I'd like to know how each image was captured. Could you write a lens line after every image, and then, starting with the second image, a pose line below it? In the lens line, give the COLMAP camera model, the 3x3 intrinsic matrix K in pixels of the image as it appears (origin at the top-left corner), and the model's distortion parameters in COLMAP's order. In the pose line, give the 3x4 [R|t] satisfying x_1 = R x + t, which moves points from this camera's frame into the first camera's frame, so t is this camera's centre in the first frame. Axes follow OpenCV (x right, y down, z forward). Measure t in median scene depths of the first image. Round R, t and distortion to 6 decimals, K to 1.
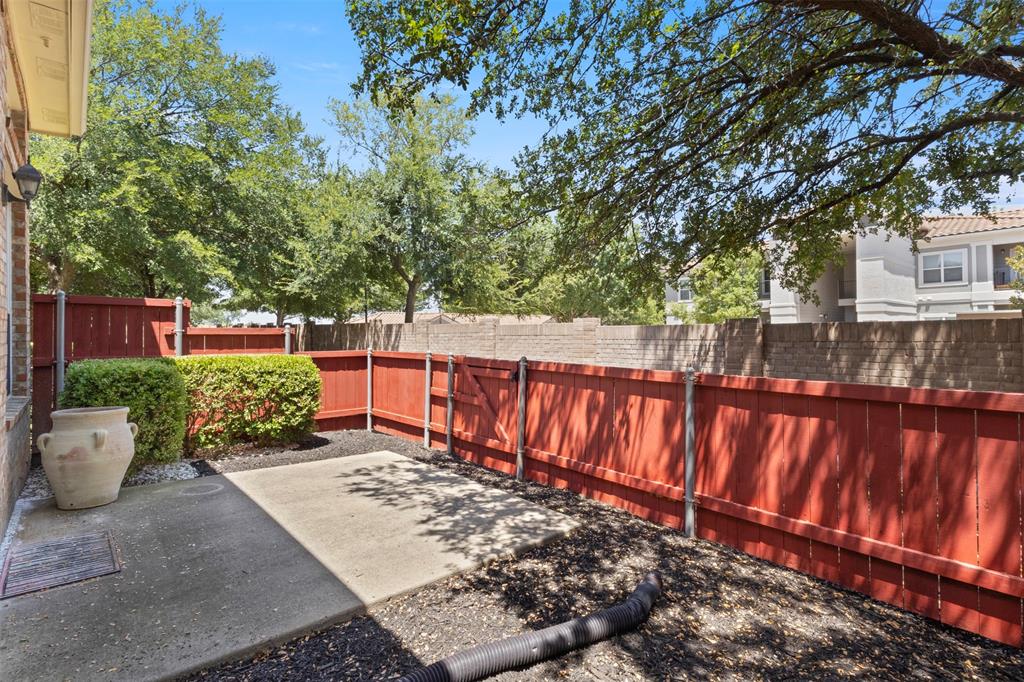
lens RADIAL K [[474.1, 0, 508.9], [0, 474.1, 340.5], [0, 0, 1]] dist [-0.002485, 0.005152]
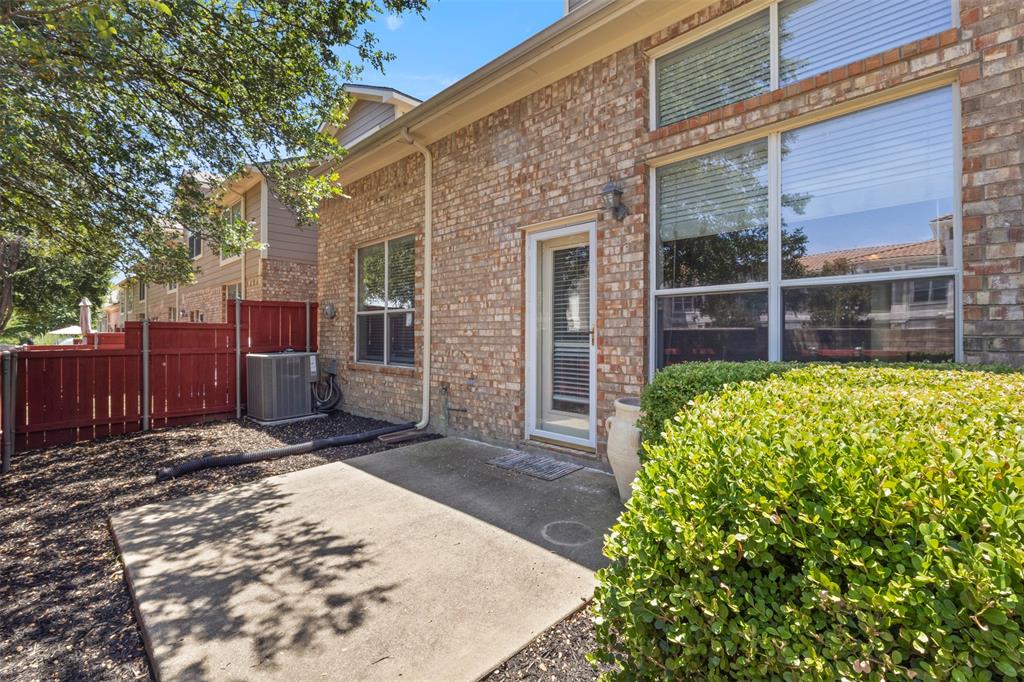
lens RADIAL K [[452.6, 0, 488.8], [0, 452.6, 333.1], [0, 0, 1]] dist [-0.000168, 0.000581]
pose [[-0.999752, 0.001348, -0.022218, -0.566190], [0.001238, 0.999987, 0.004949, 0.010499], [0.022225, 0.004920, -0.999741, 1.860513]]
